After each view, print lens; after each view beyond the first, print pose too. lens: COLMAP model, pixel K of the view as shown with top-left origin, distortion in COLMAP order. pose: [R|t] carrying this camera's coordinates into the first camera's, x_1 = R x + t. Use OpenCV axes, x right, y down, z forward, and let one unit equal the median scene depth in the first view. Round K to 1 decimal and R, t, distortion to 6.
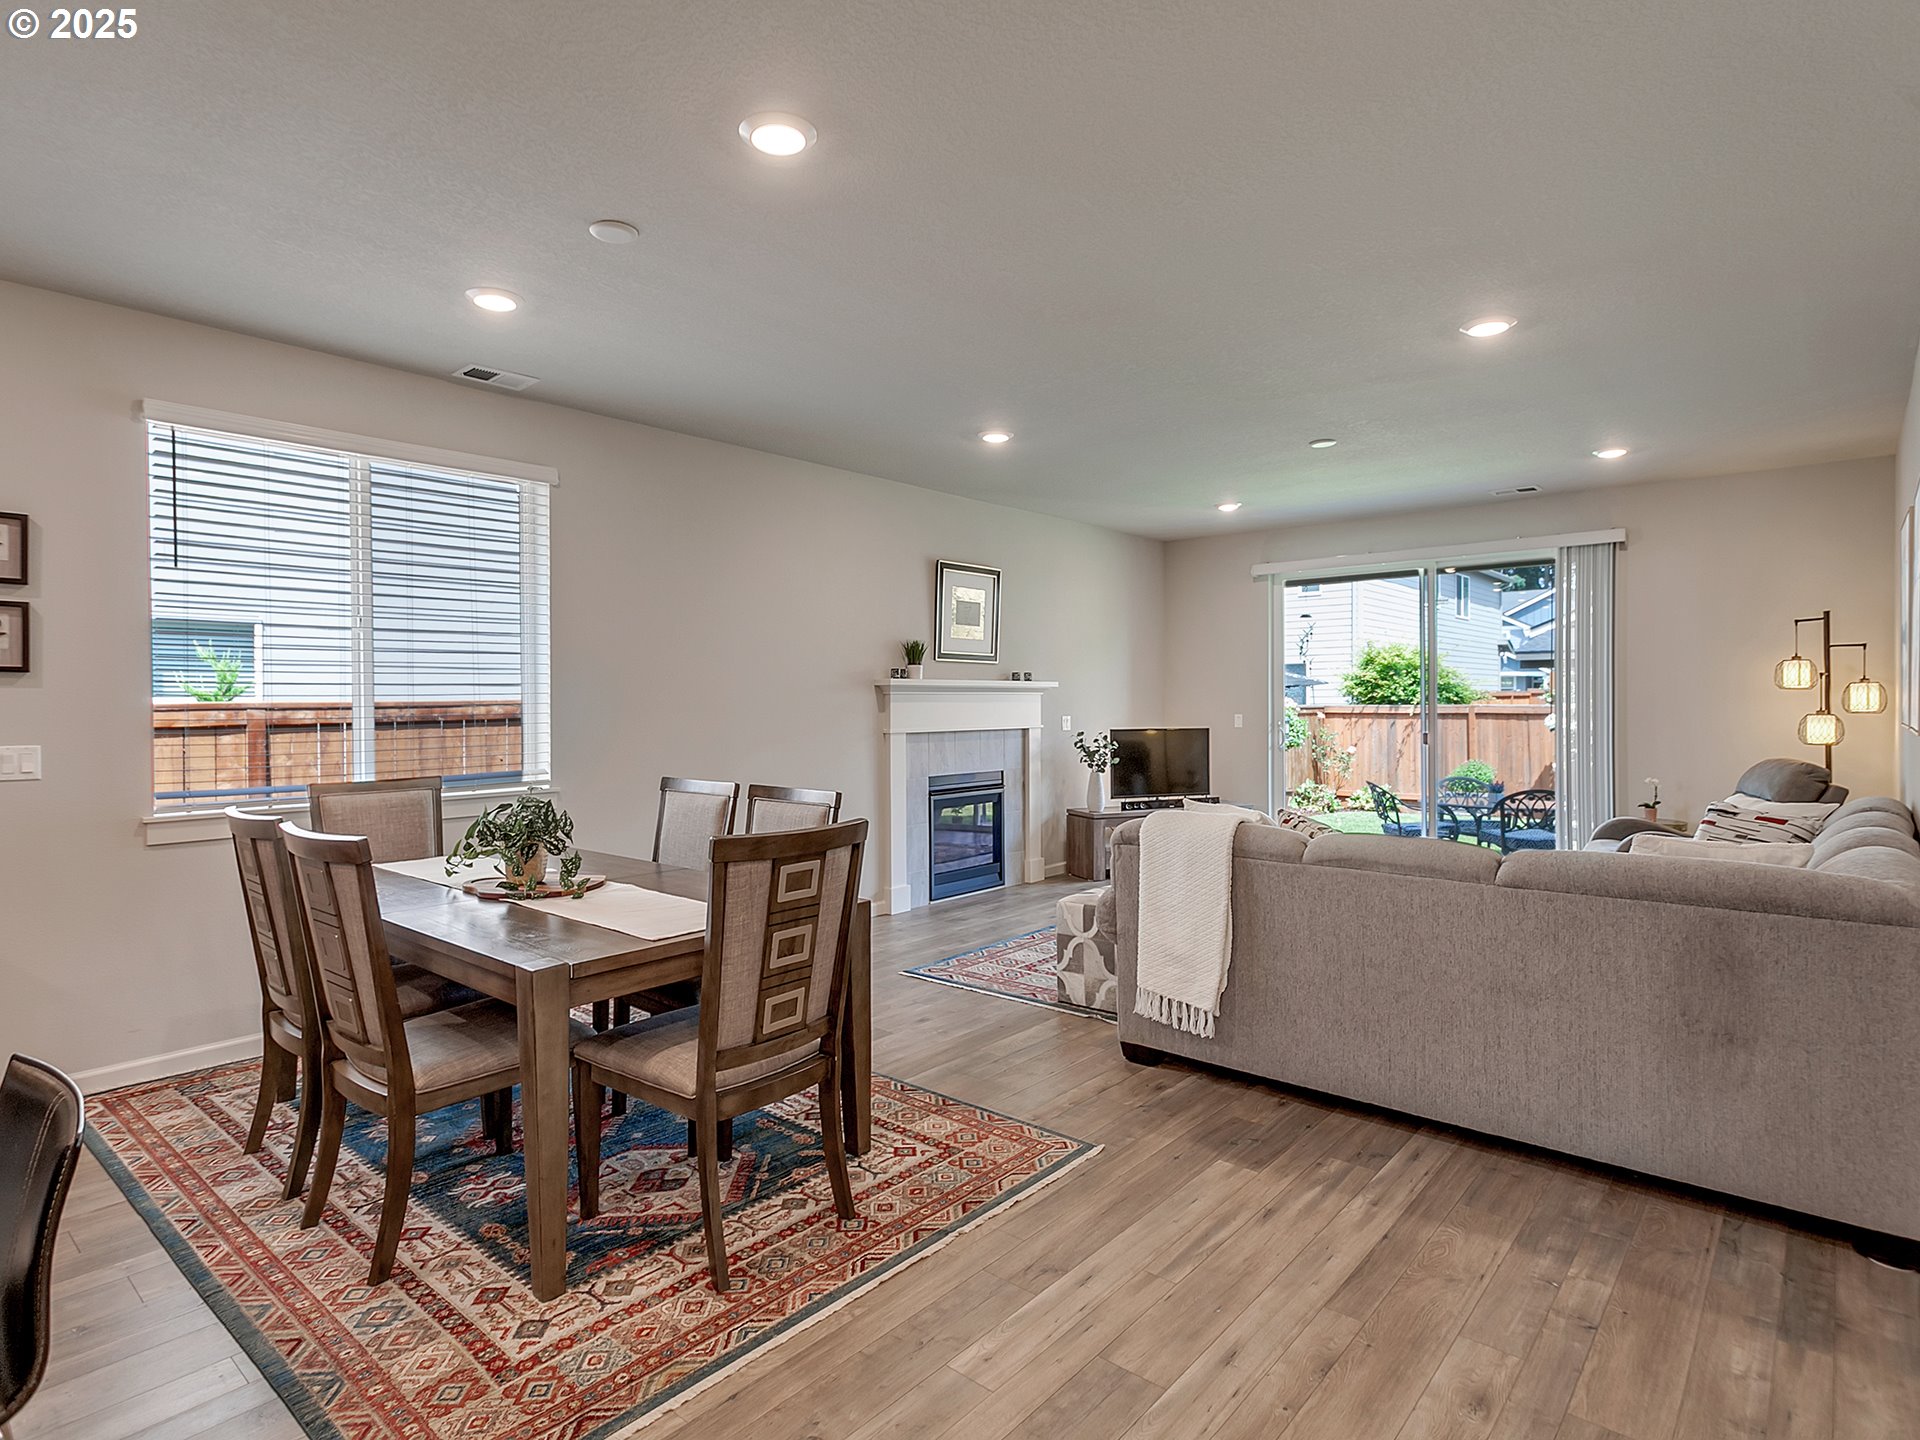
lens RADIAL K [[1028.7, 0, 963.5], [0, 1028.7, 712.2], [0, 0, 1]] dist [-0.000888, 0.000459]
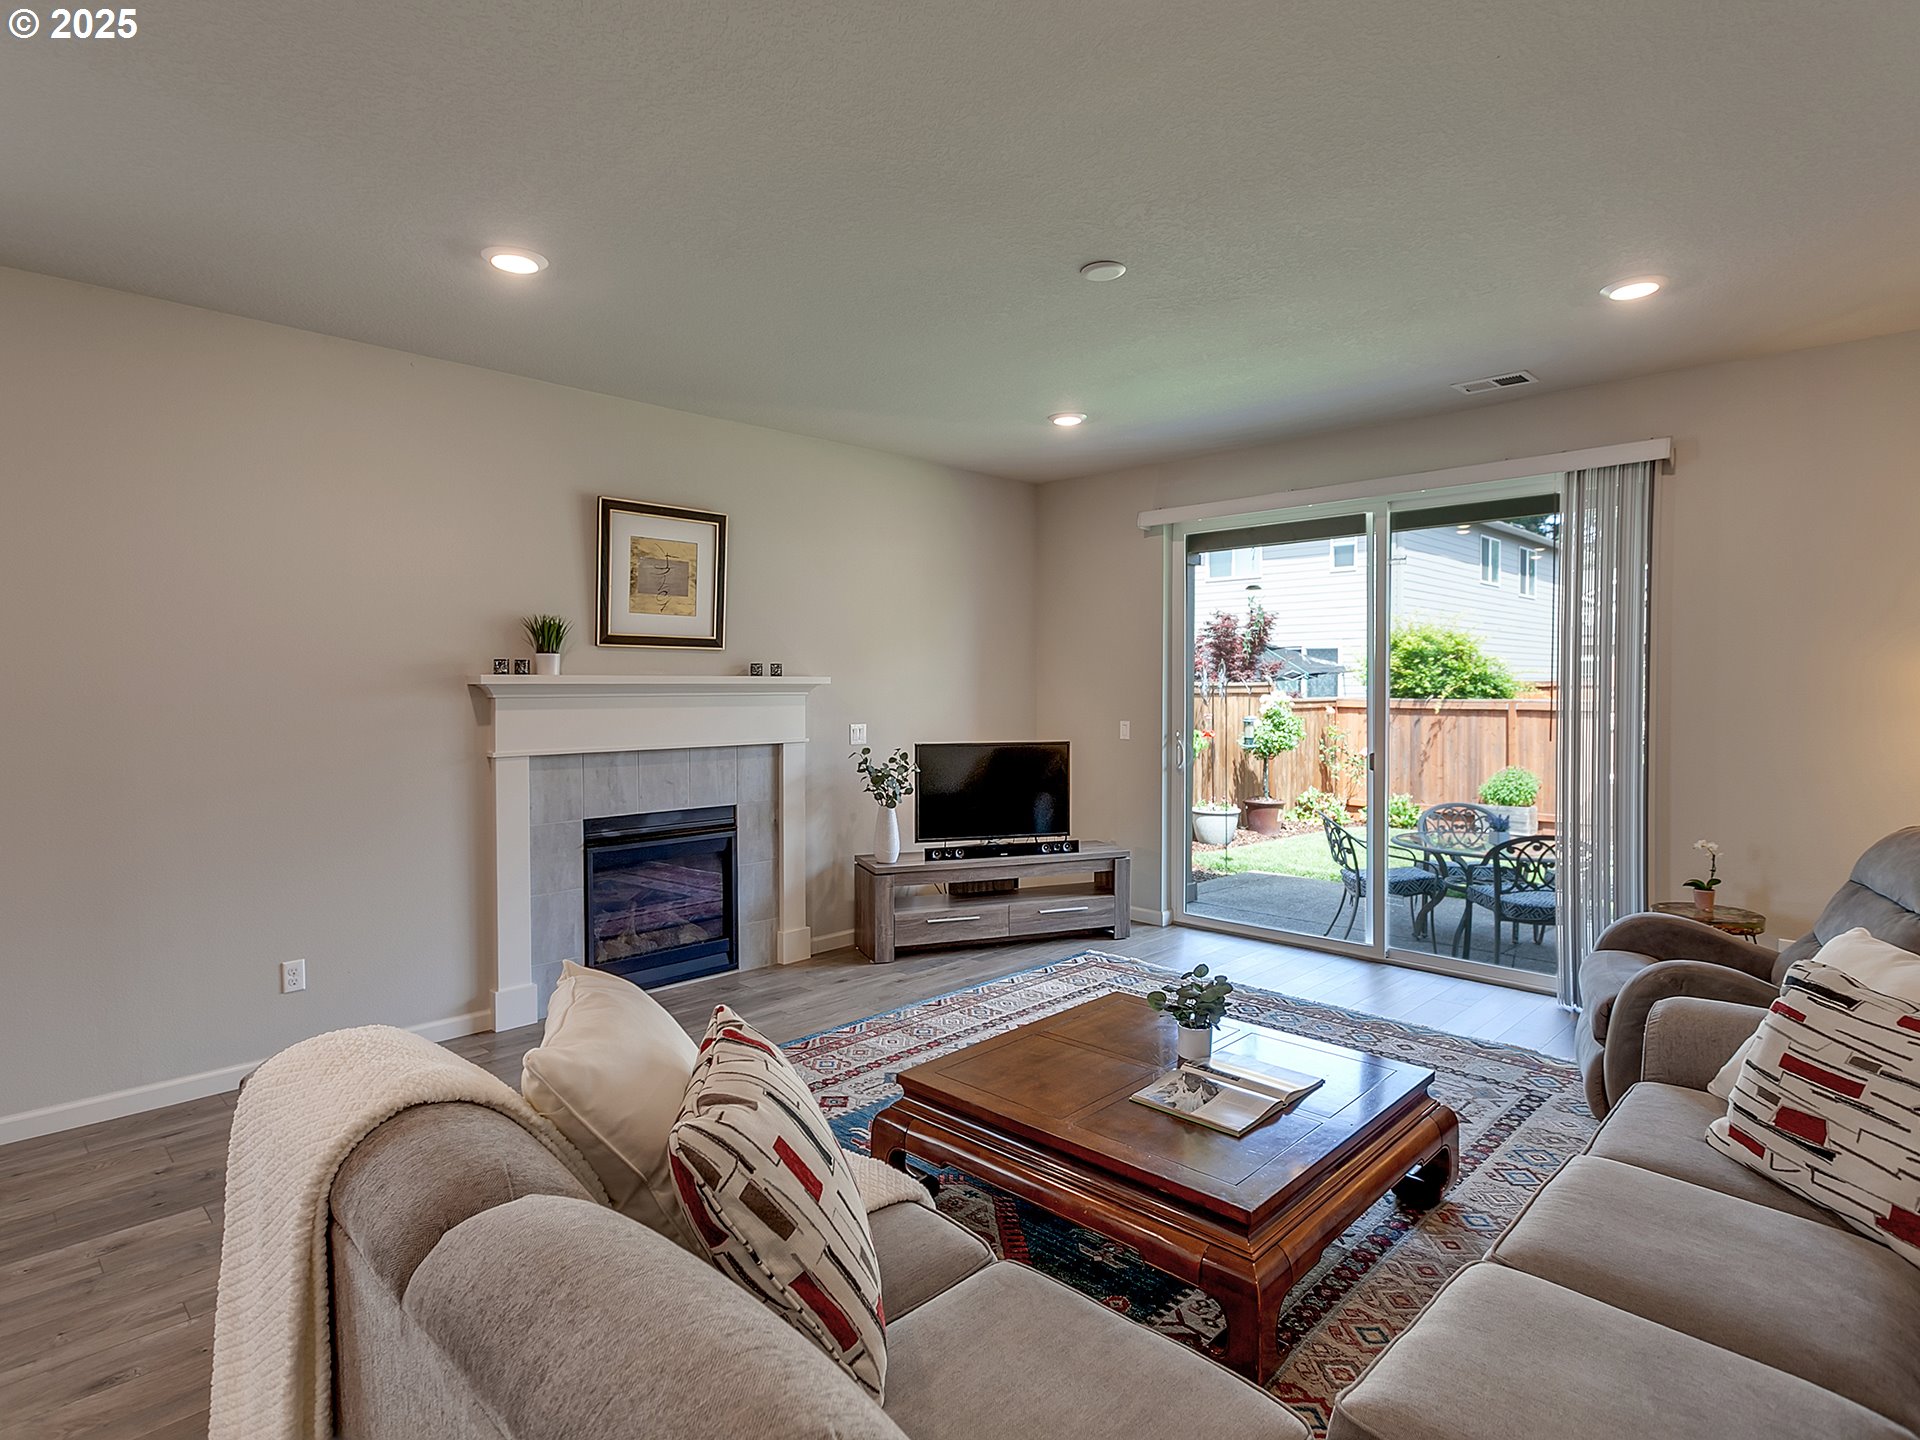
lens RADIAL K [[1028.7, 0, 963.5], [0, 1028.7, 712.2], [0, 0, 1]] dist [-0.000888, 0.000459]
pose [[0.997803, 0.007132, -0.065861, 0.248688], [-0.006016, 0.999835, 0.017126, -0.019714], [0.065973, -0.016692, 0.997682, 0.334719]]
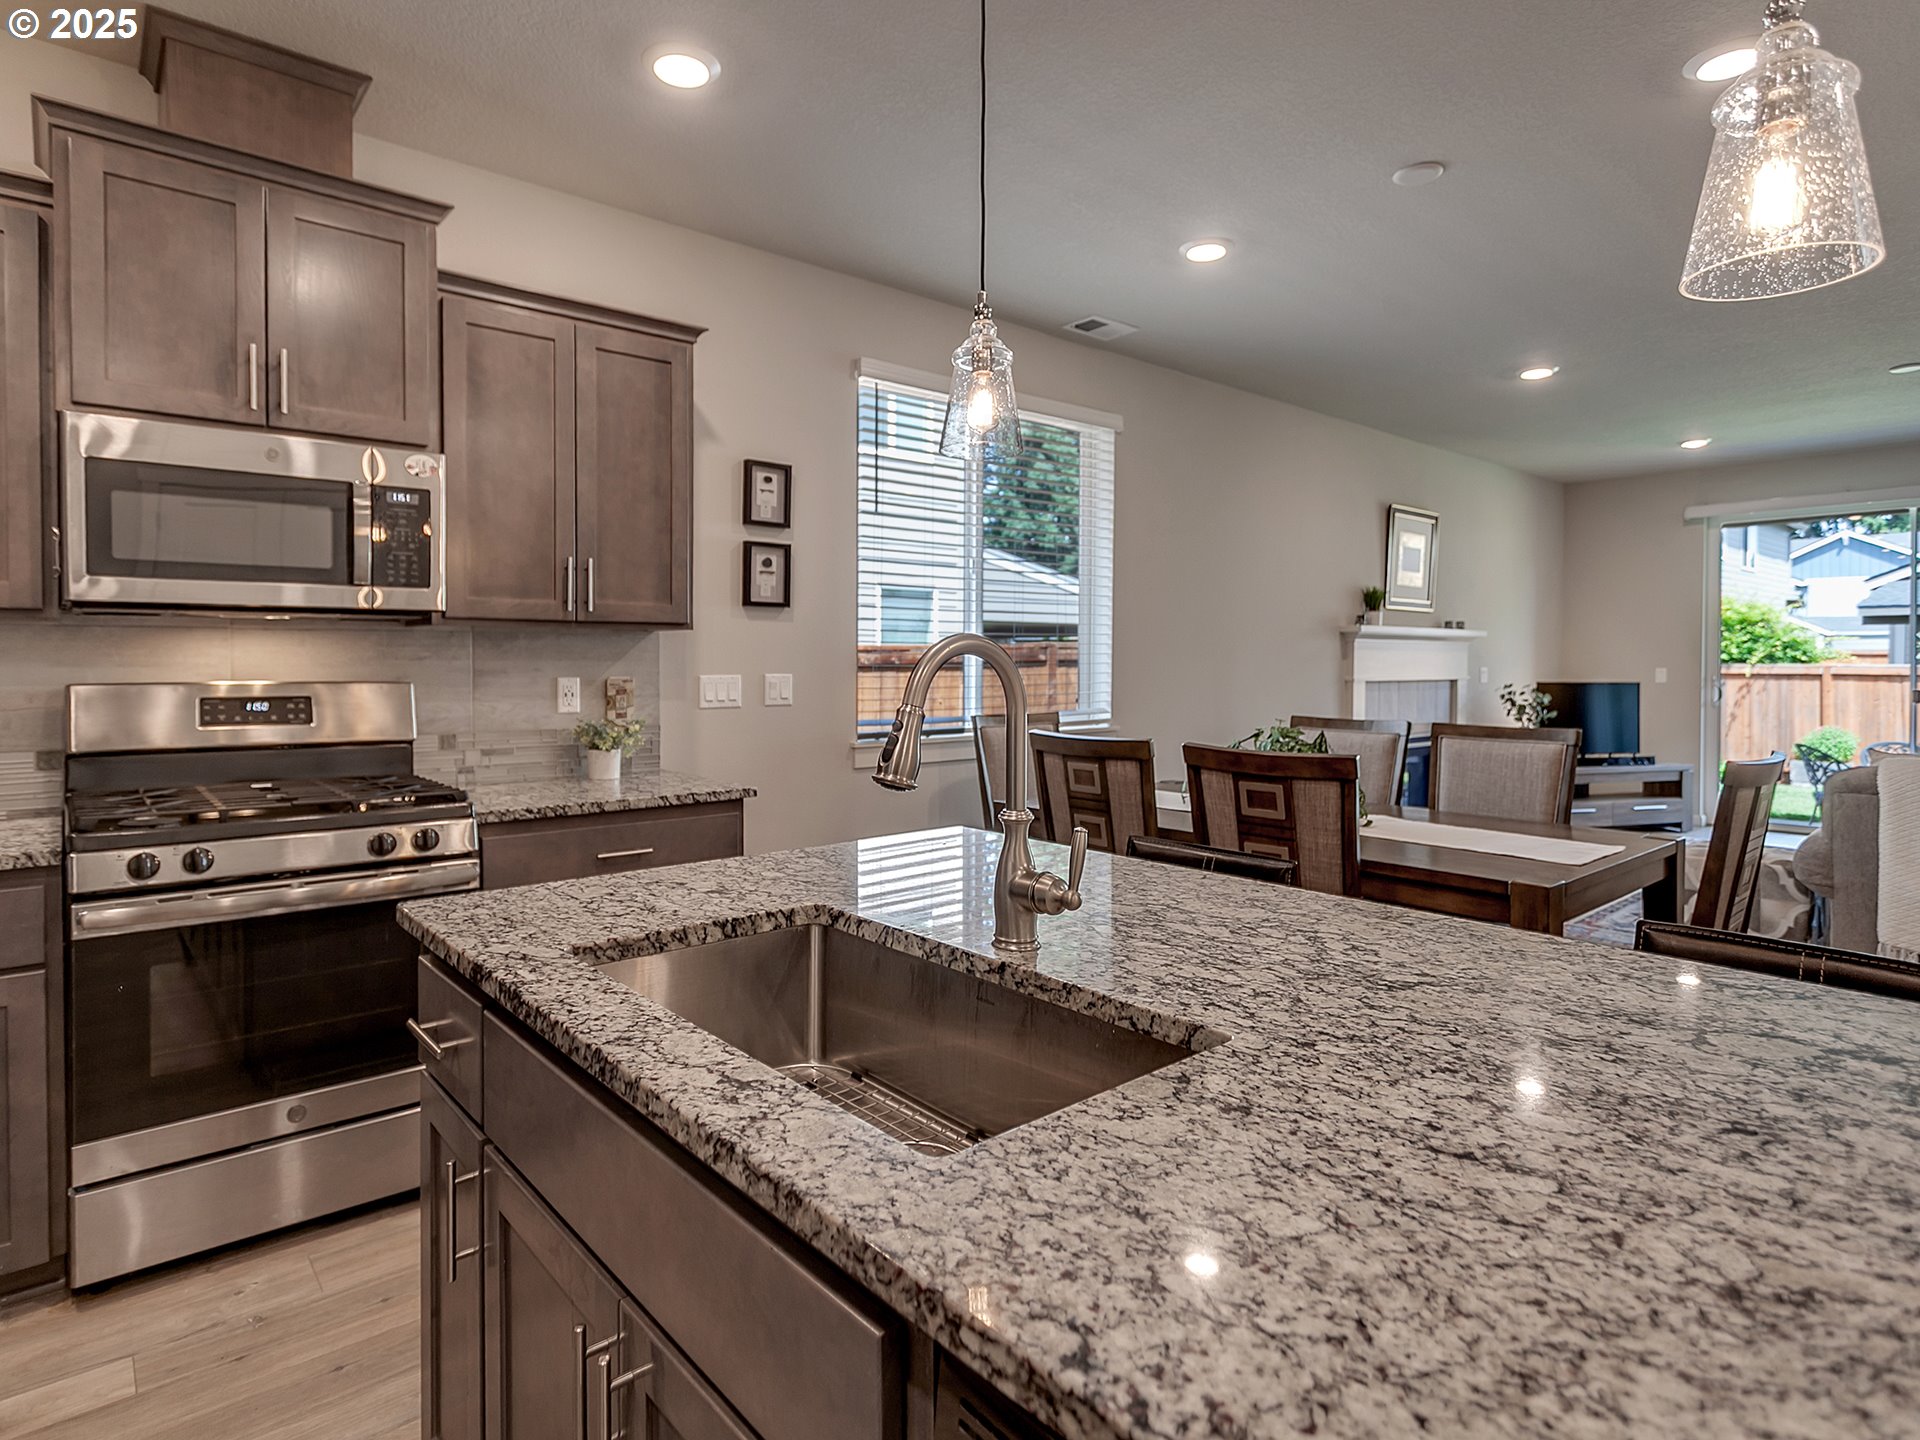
lens RADIAL K [[1060.3, 0, 956.5], [0, 1060.3, 672.2], [0, 0, 1]] dist [0.001347, 0.001444]
pose [[0.989456, 0.009953, -0.144491, -0.275258], [-0.009851, 0.999950, 0.001421, 0.013219], [0.144498, 0.000017, 0.989505, -0.049035]]
